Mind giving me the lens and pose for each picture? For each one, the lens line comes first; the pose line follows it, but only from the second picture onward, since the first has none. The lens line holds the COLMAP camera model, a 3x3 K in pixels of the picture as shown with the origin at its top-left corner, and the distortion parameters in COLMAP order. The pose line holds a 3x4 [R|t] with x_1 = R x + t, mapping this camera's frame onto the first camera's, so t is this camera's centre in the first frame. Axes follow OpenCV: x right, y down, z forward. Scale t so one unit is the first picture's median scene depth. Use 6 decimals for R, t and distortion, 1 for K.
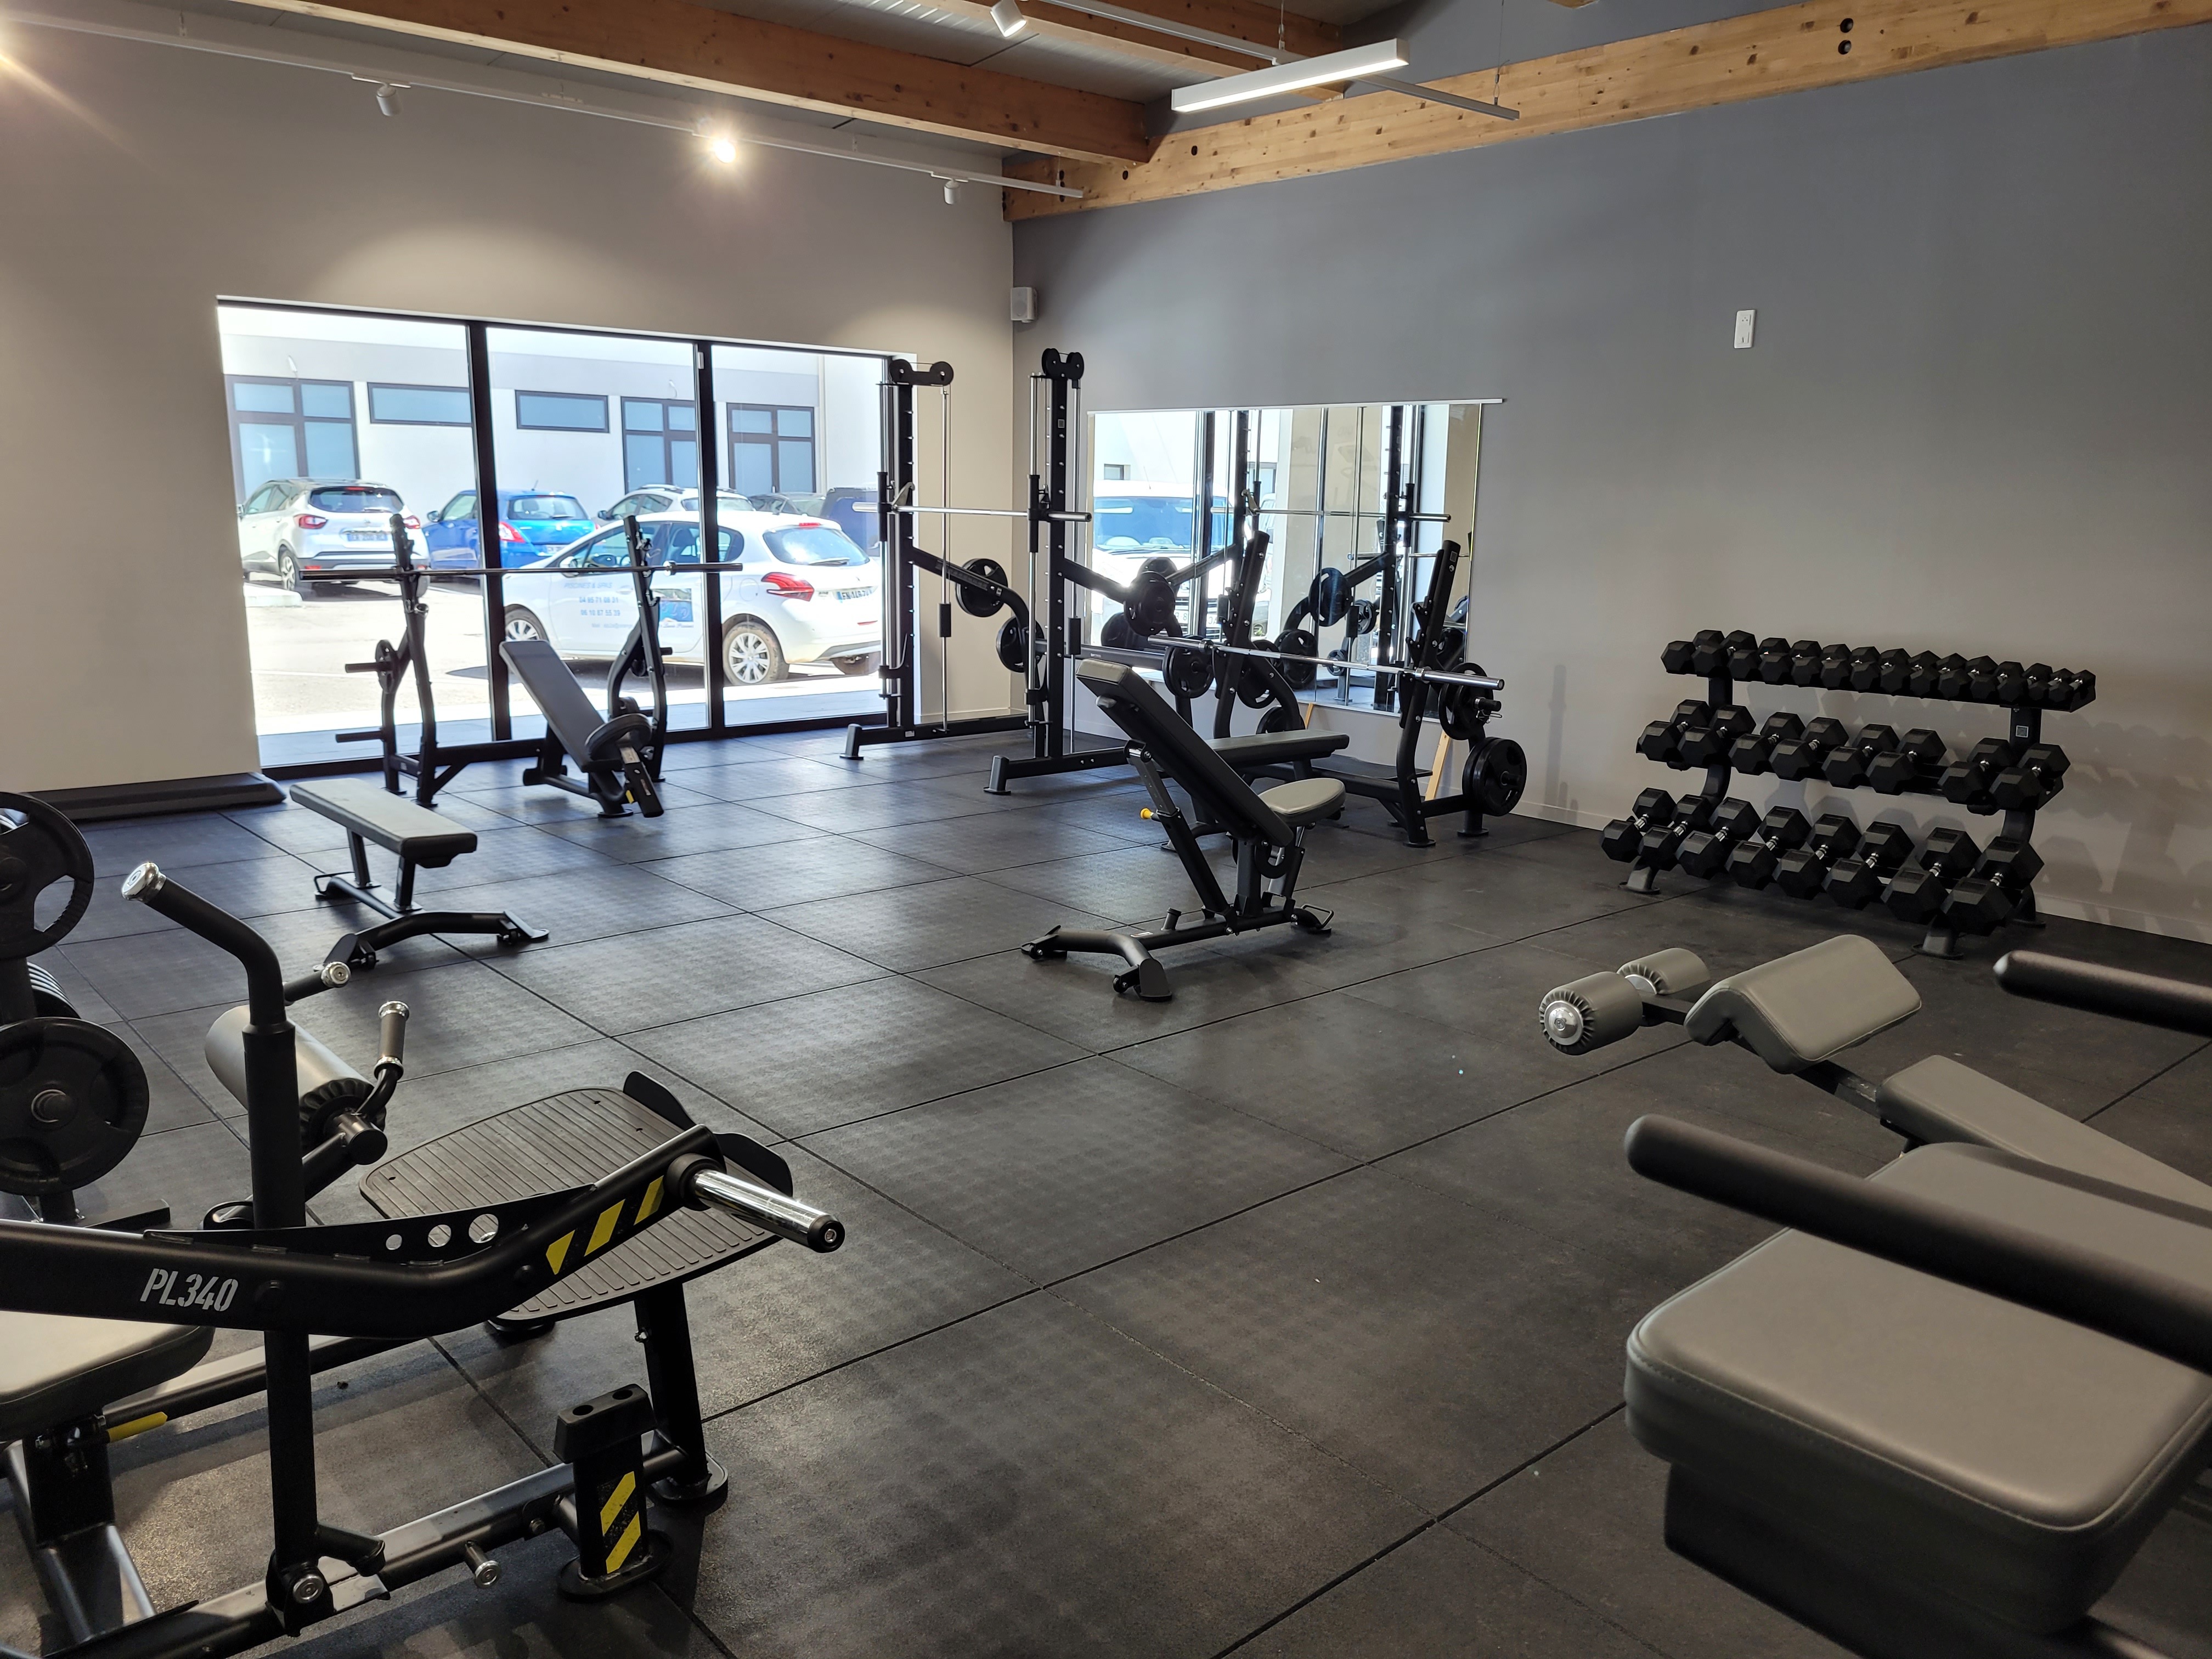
lens RADIAL K [[1678.2, 0, 1115.7], [0, 1678.2, 811.7], [0, 0, 1]] dist [0.066905, -0.020629]
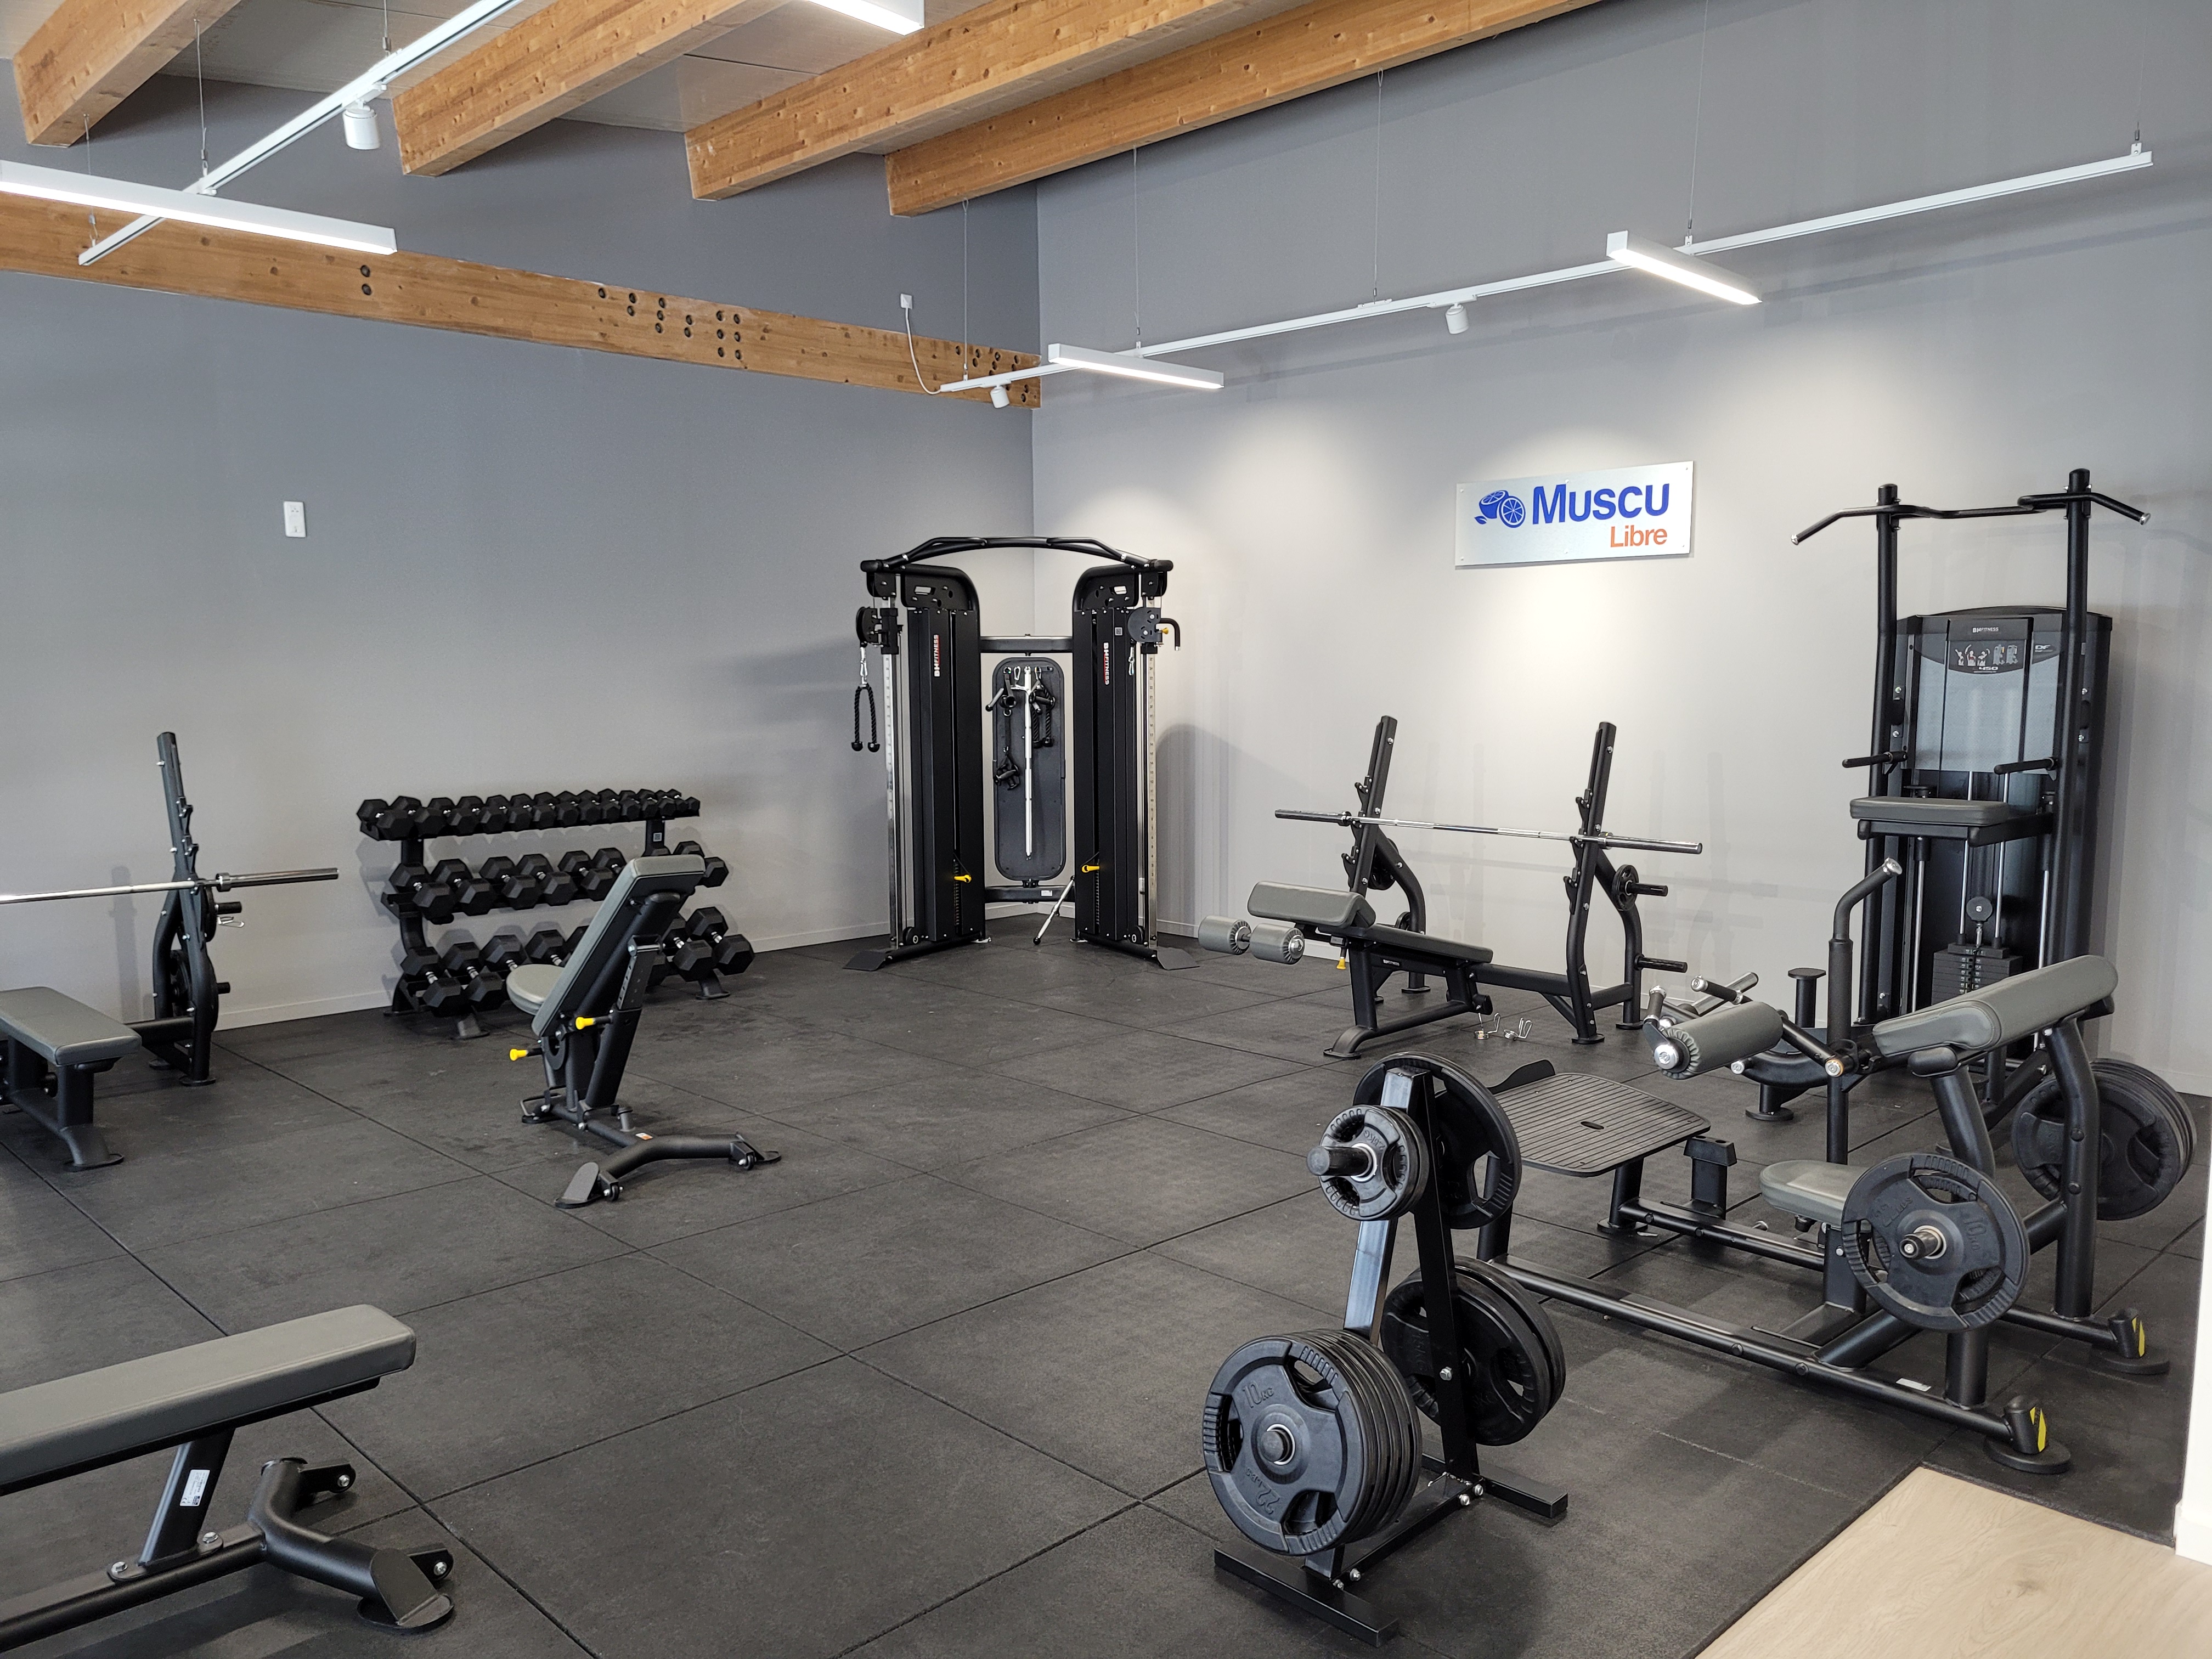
lens RADIAL K [[1678.2, 0, 1116.6], [0, 1678.2, 843.2], [0, 0, 1]] dist [0.066905, -0.020629]
pose [[-0.055330, -0.123675, 0.990779, -0.756373], [0.202842, 0.970214, 0.132435, -0.131468], [-0.977647, 0.208299, -0.028595, 0.599126]]
